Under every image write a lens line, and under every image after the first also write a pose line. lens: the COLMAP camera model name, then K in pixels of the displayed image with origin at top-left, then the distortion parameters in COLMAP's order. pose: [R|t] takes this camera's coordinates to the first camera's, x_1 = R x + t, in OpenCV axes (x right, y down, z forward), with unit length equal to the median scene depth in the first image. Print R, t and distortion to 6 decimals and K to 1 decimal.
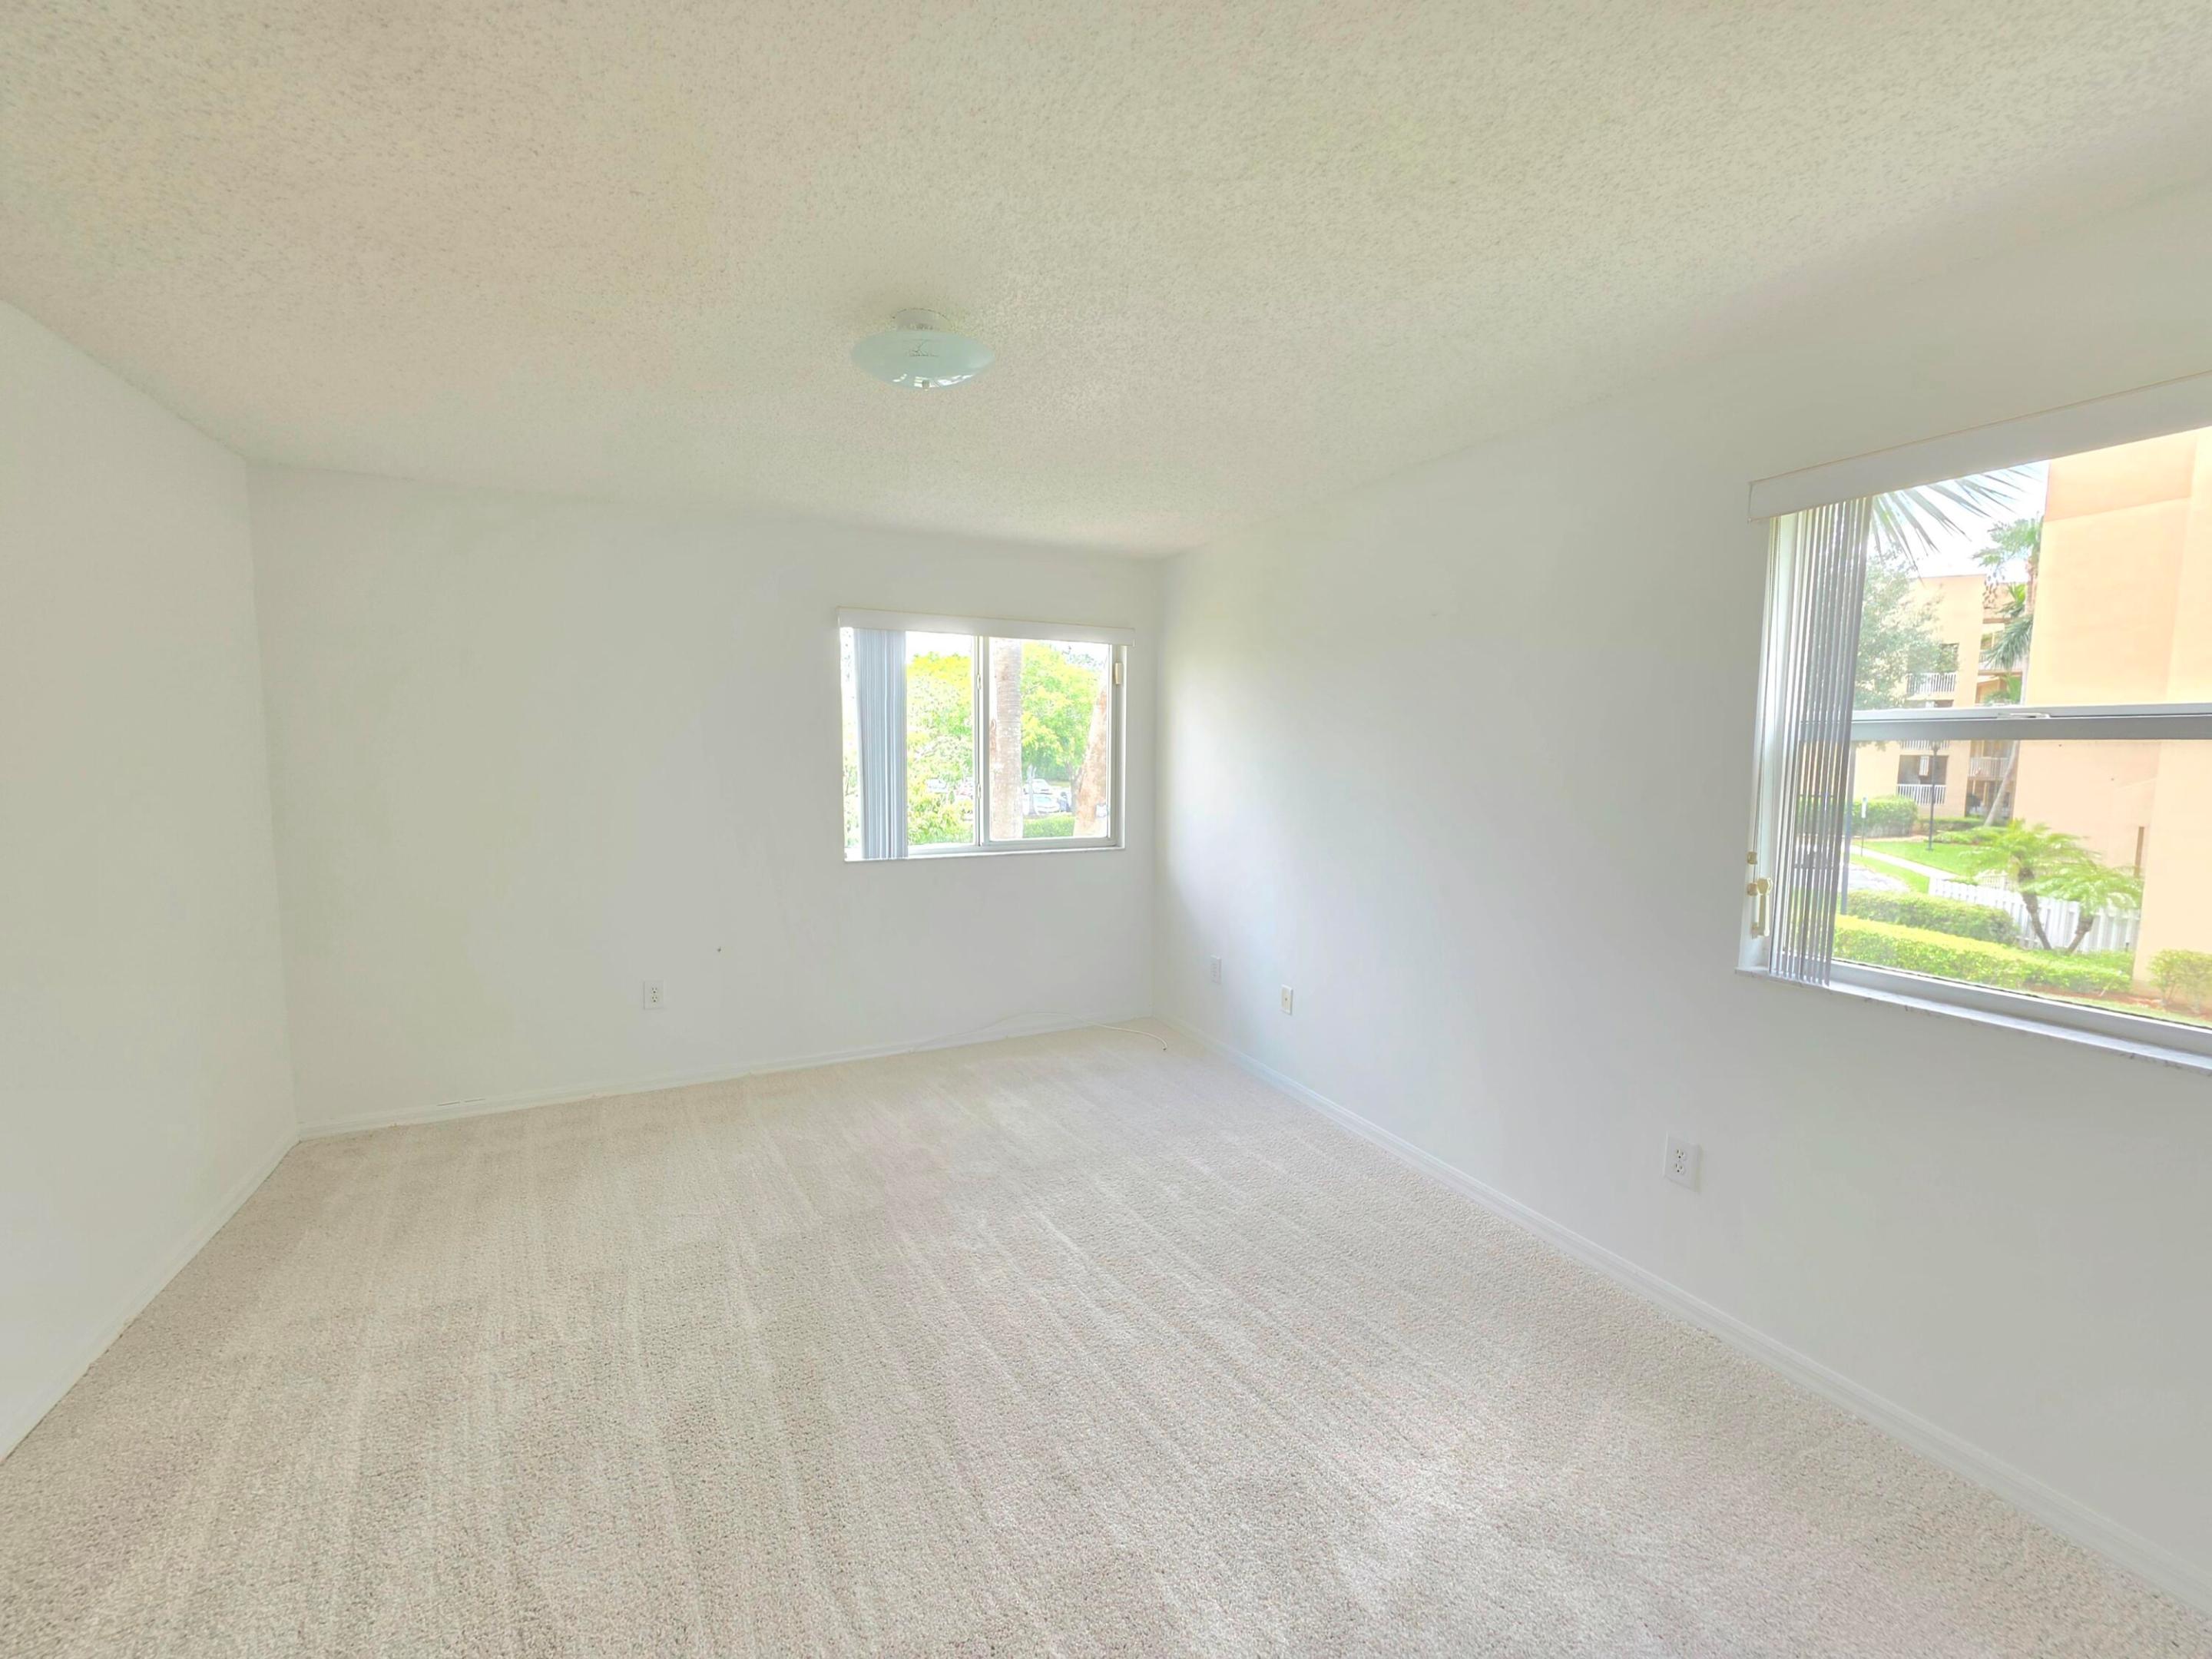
lens RADIAL K [[896.3, 0, 1115.7], [0, 896.3, 825.1], [0, 0, 1]] dist [-0.001224, 0.002208]
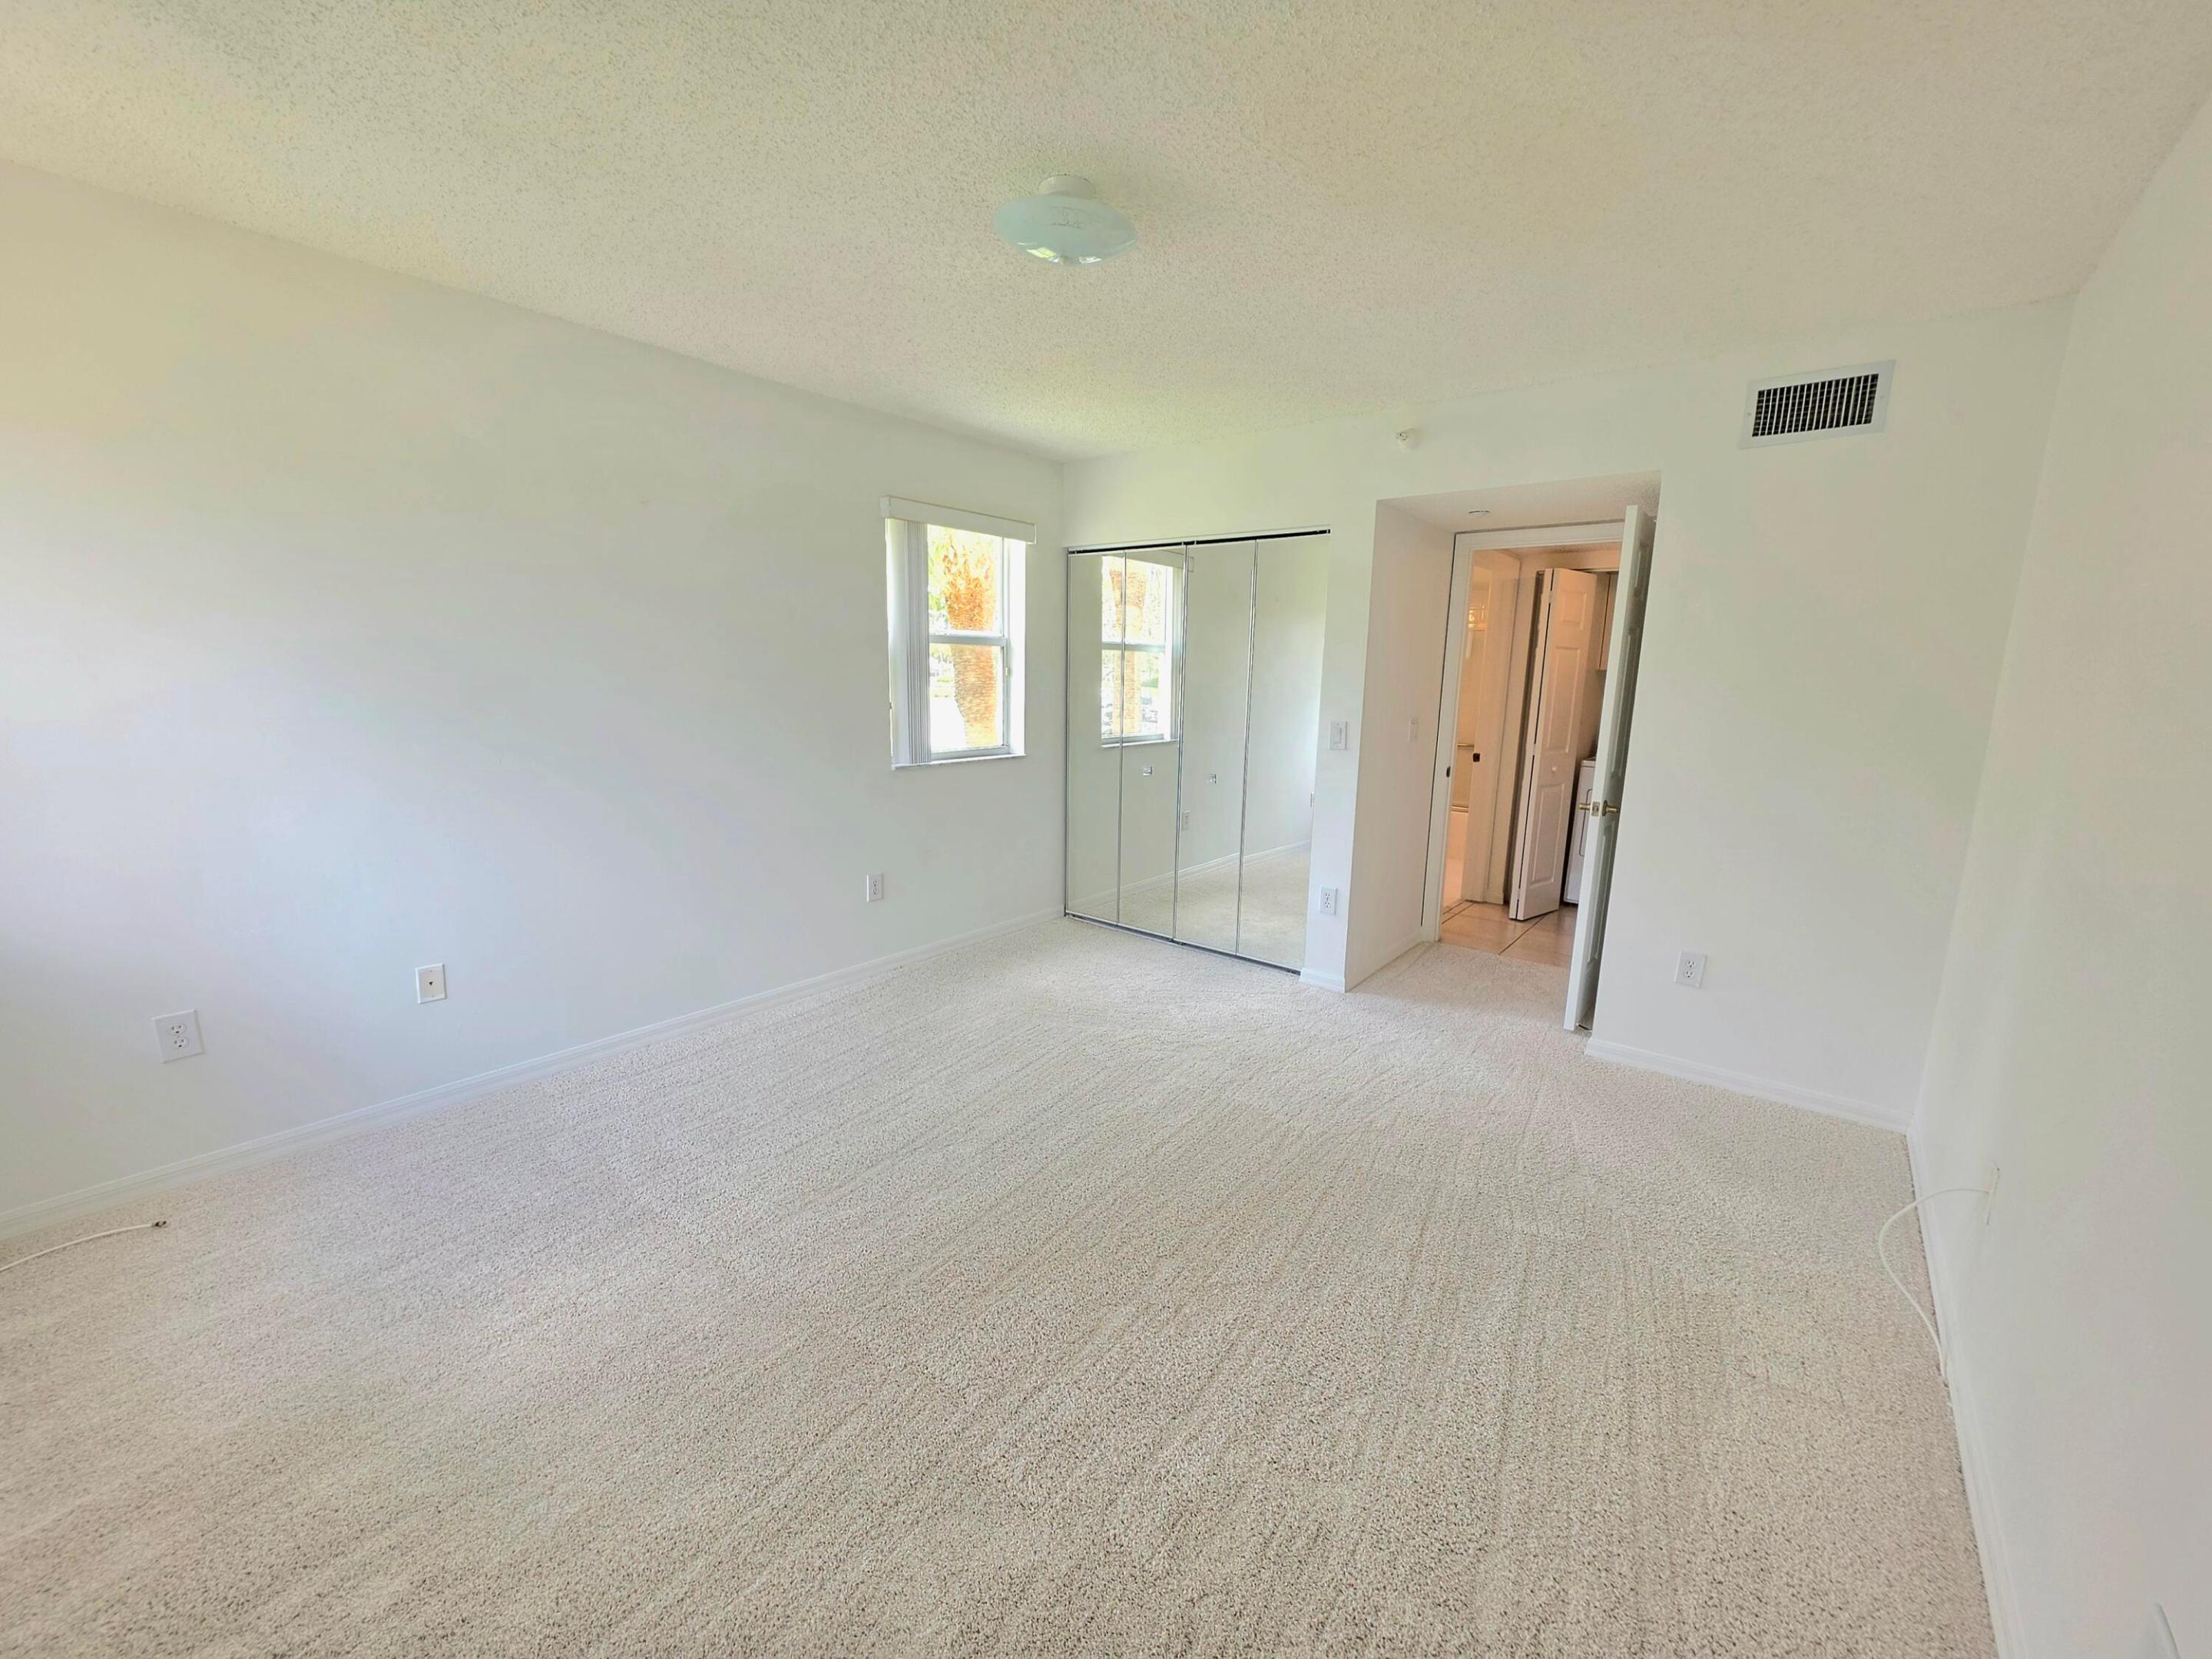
lens RADIAL K [[896.3, 0, 1108.8], [0, 896.3, 828.8], [0, 0, 1]] dist [-0.001224, 0.002208]
pose [[-0.423754, -0.185157, 0.886651, -1.219103], [0.045558, 0.973288, 0.225022, -0.119104], [-0.904631, 0.135748, -0.403999, 1.444262]]
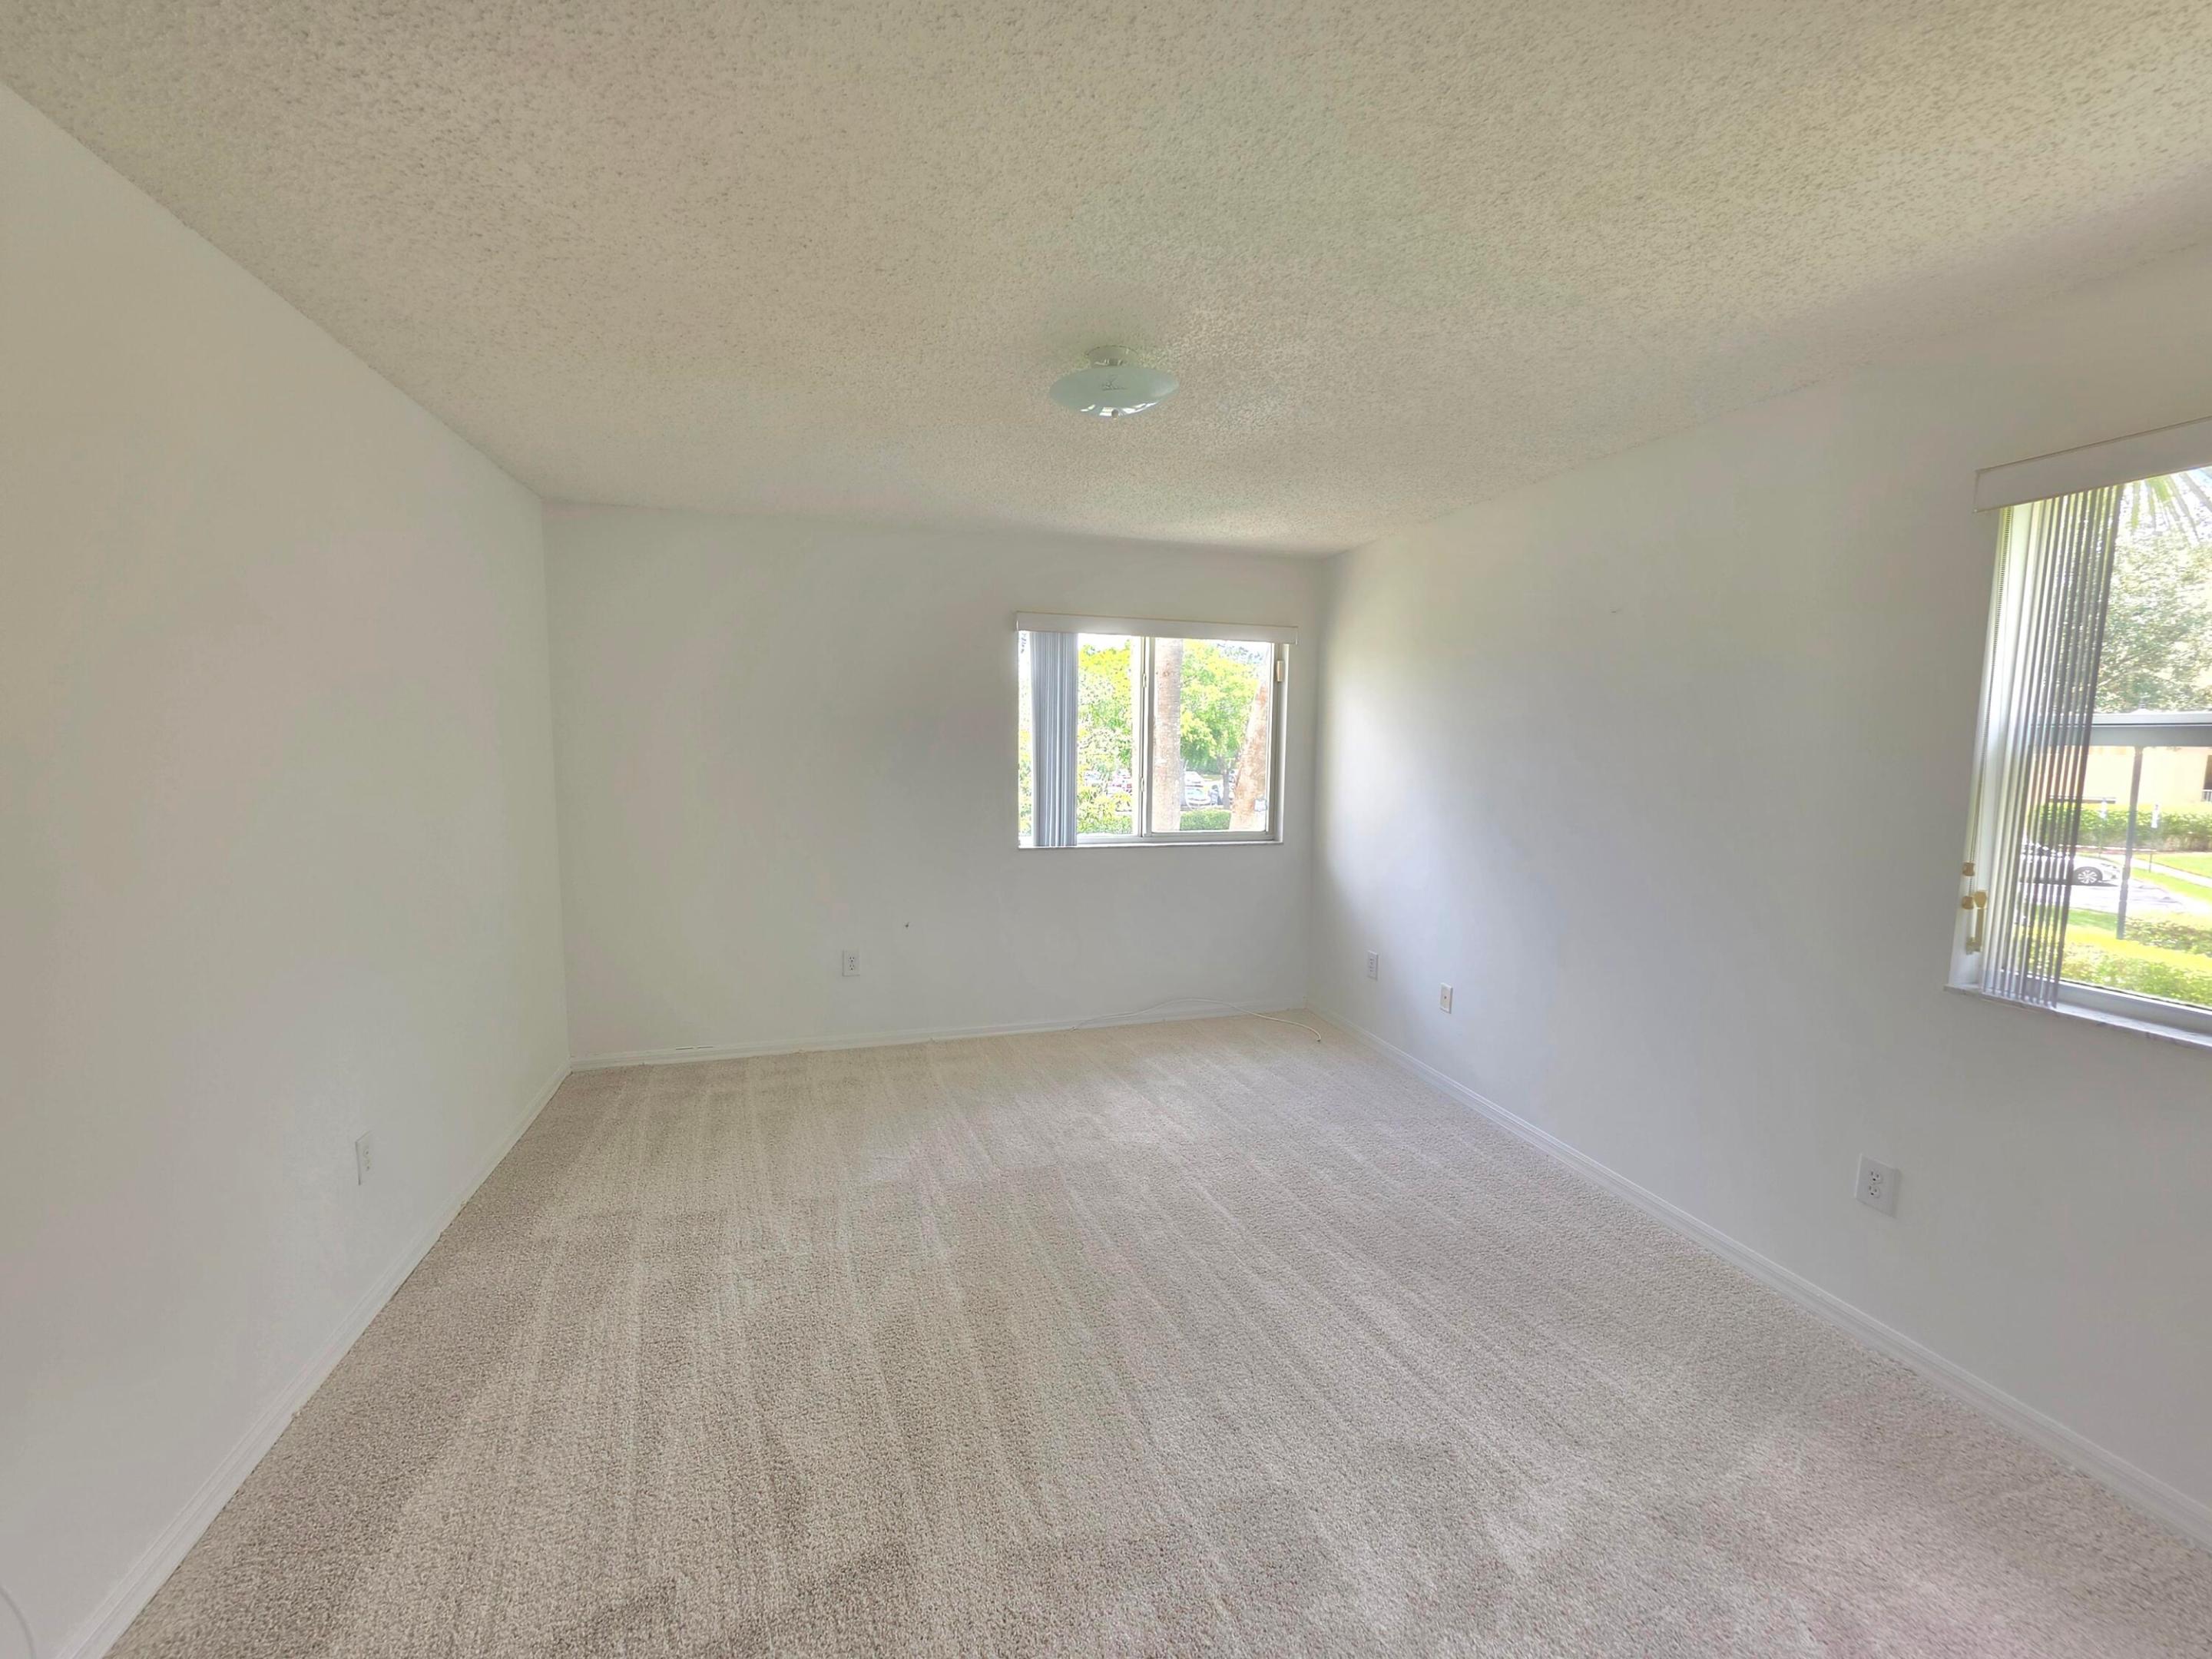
lens RADIAL K [[896.3, 0, 1113.6], [0, 896.3, 825.8], [0, 0, 1]] dist [-0.001224, 0.002208]
pose [[0.985651, 0.021593, -0.167409, -0.021585], [-0.019949, 0.999735, 0.011494, -0.002228], [0.167613, -0.007989, 0.985821, -0.087534]]
